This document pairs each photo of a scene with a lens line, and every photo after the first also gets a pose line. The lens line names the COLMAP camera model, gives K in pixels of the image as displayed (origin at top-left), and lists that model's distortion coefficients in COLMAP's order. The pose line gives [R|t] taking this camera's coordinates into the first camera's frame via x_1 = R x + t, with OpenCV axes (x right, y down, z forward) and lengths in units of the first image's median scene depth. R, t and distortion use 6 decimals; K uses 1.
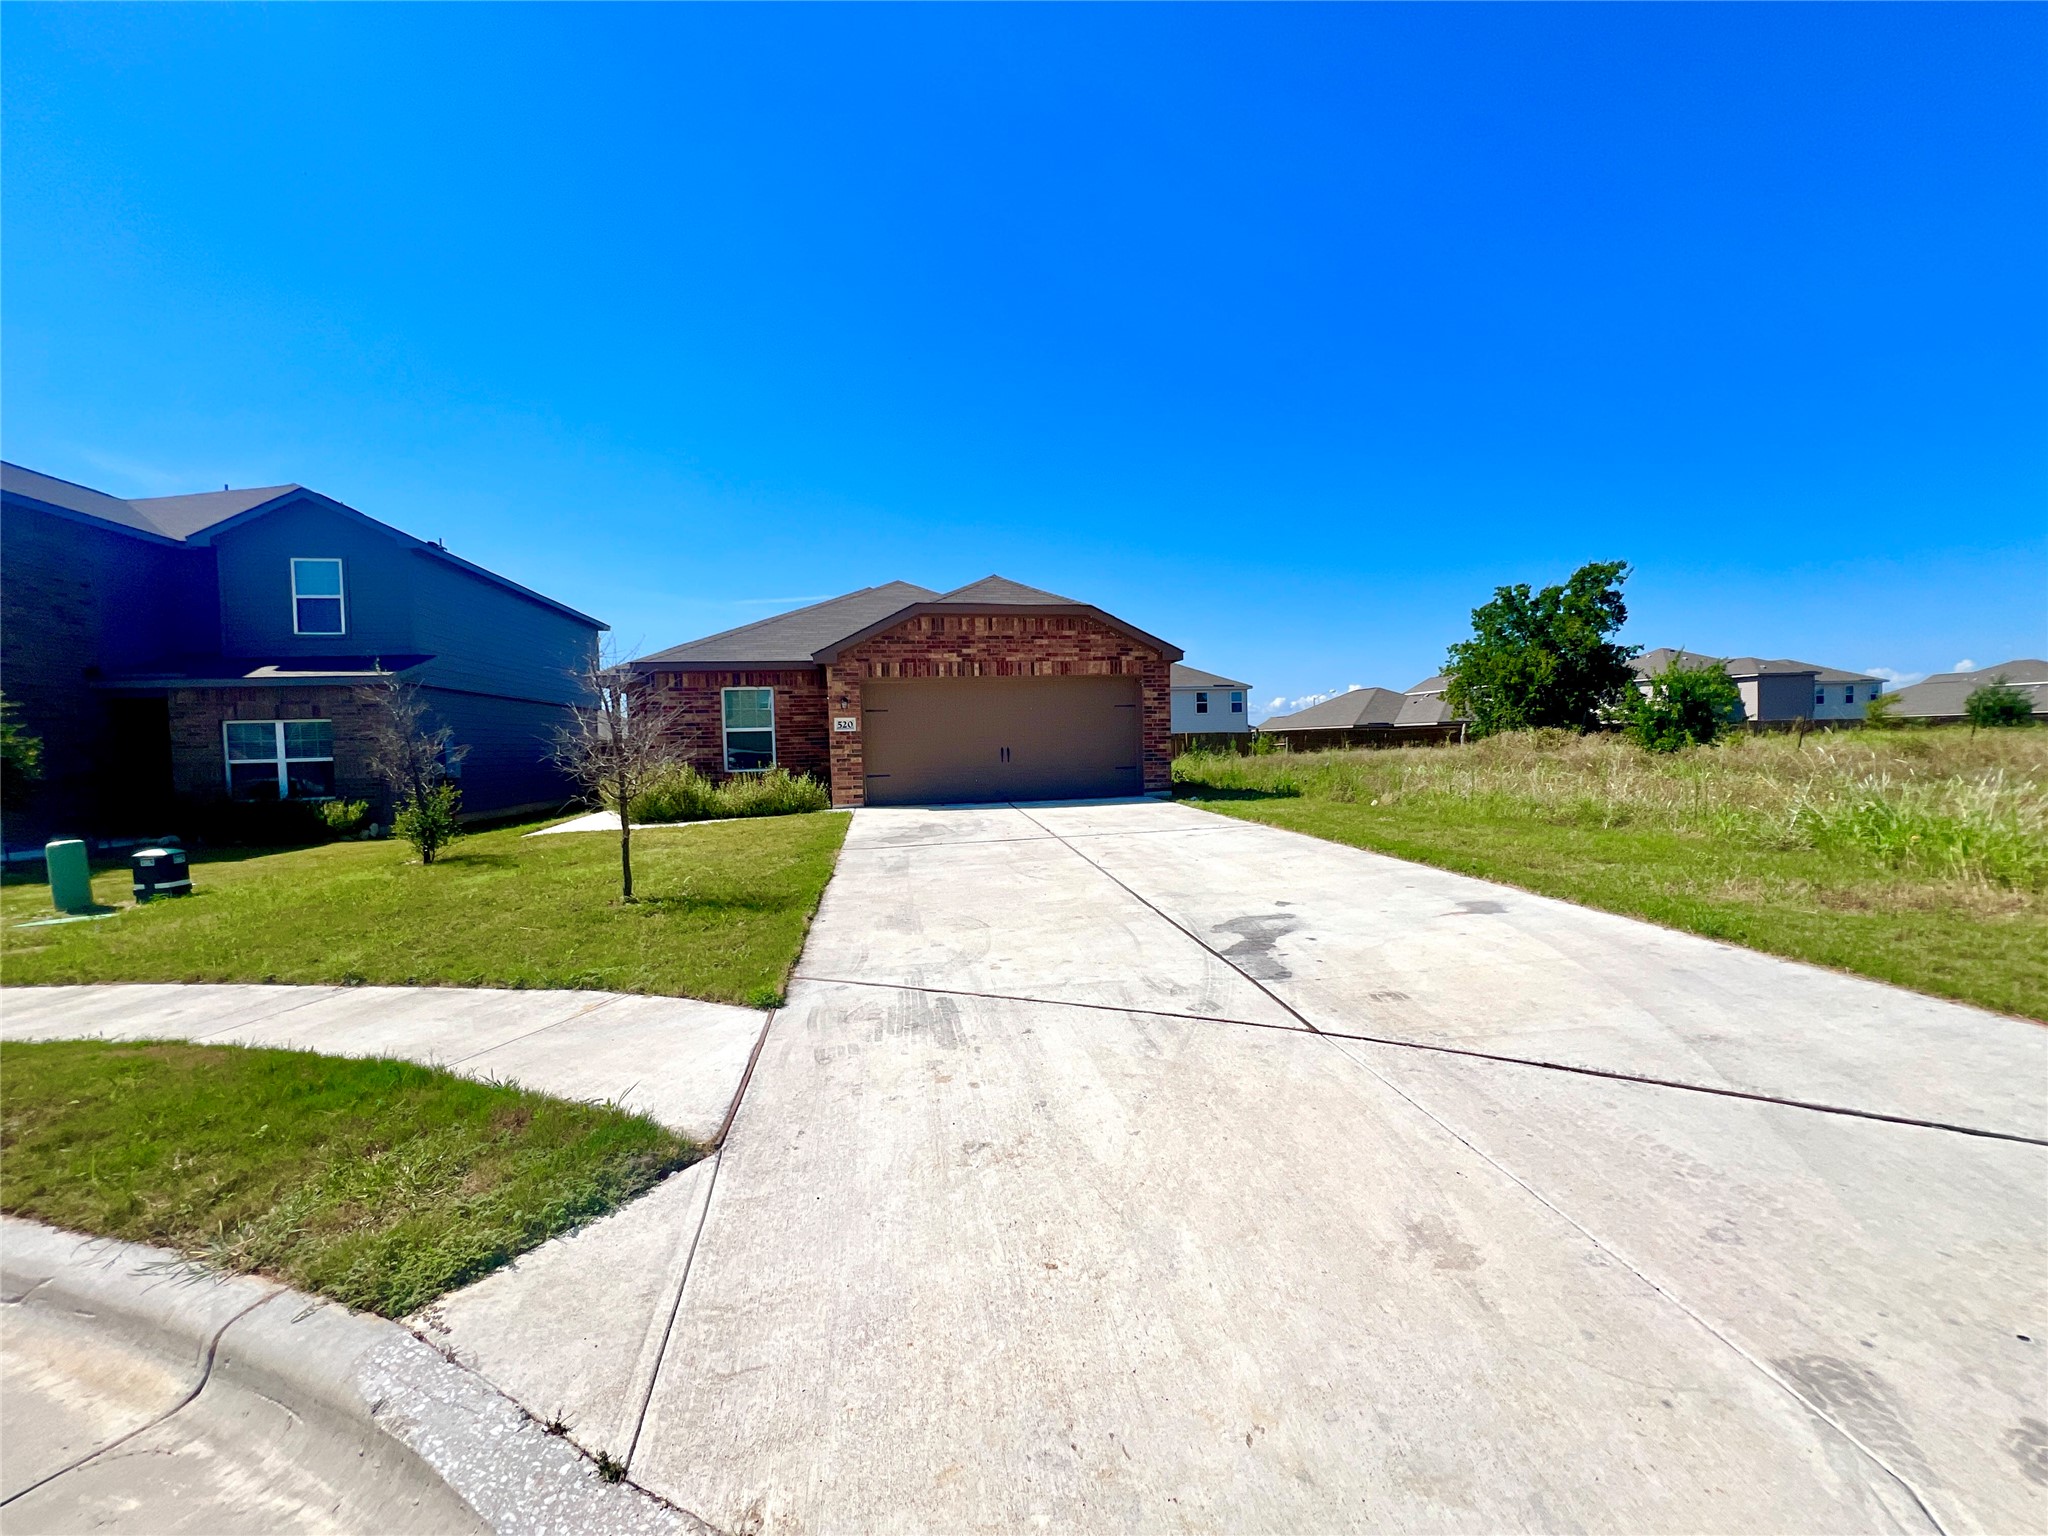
lens RADIAL K [[823.3, 0, 1024.0], [0, 823.3, 768.0], [0, 0, 1]] dist [-0.001184, 0.000667]
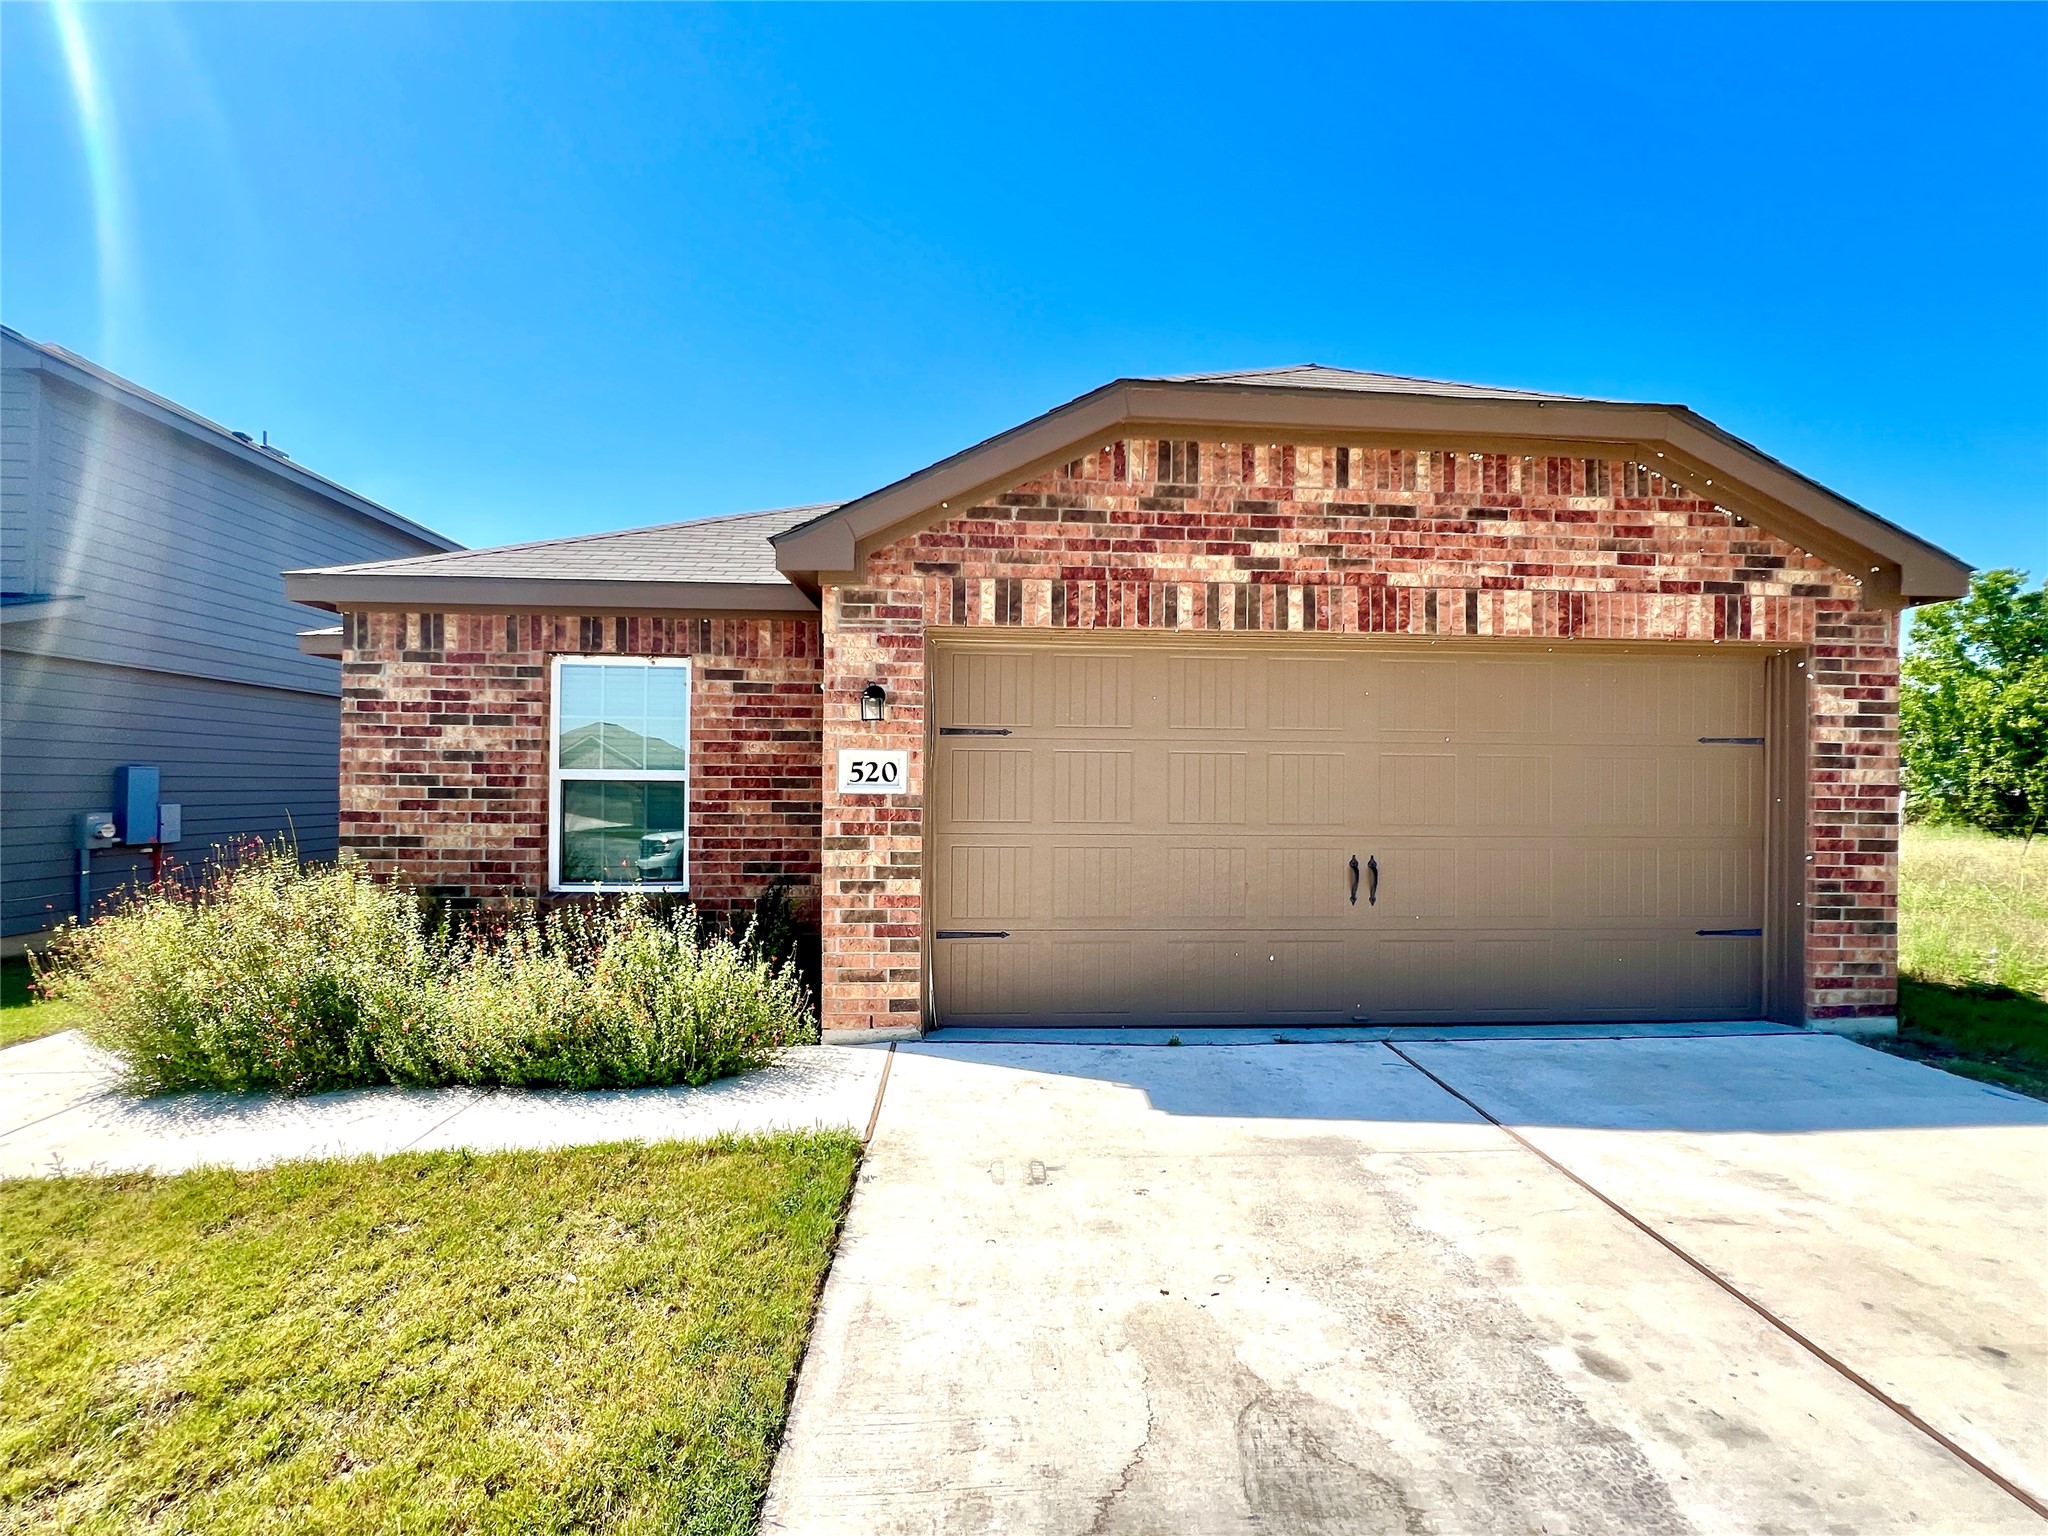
lens RADIAL K [[889.8, 0, 1024.0], [0, 889.8, 768.0], [0, 0, 1]] dist [-0.002166, -0.000354]
pose [[0.993084, 0.033134, -0.112635, -0.120122], [-0.038384, 0.998259, -0.044774, -0.040585], [0.110956, 0.048788, 0.992627, 0.657338]]
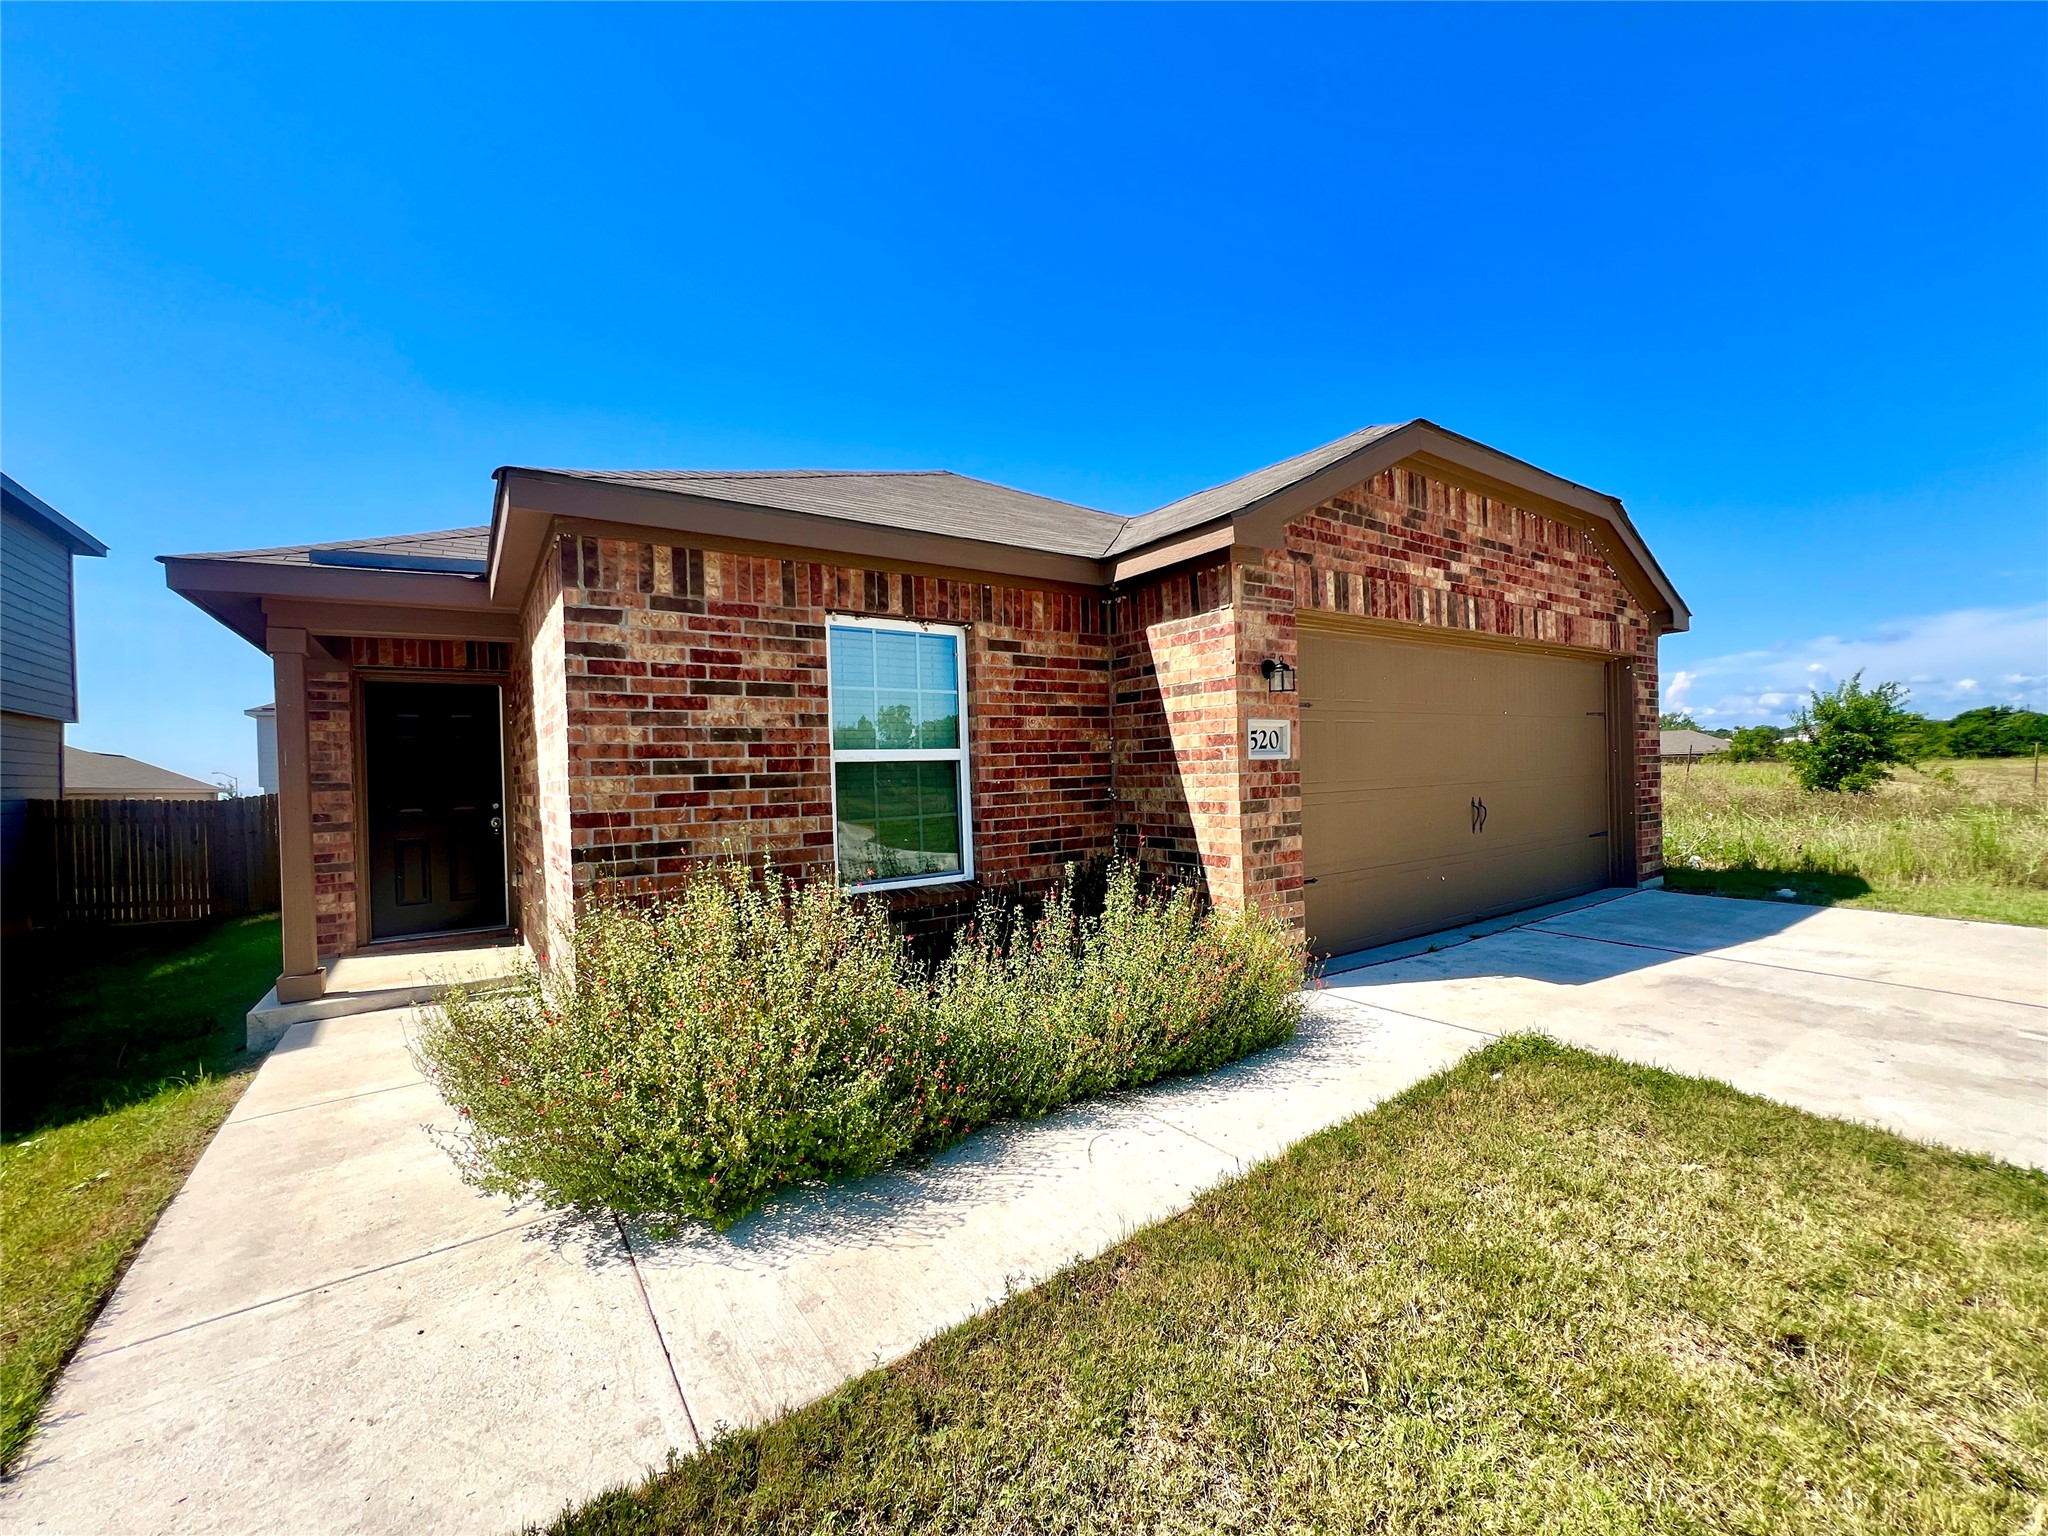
lens RADIAL K [[824.7, 0, 1024.0], [0, 824.7, 768.0], [0, 0, 1]] dist [-0.002238, -0.000186]
pose [[0.909950, -0.000119, 0.414718, -0.439079], [0.021160, 0.998711, -0.046143, -0.027105], [-0.414178, 0.050764, 0.908779, 0.718865]]
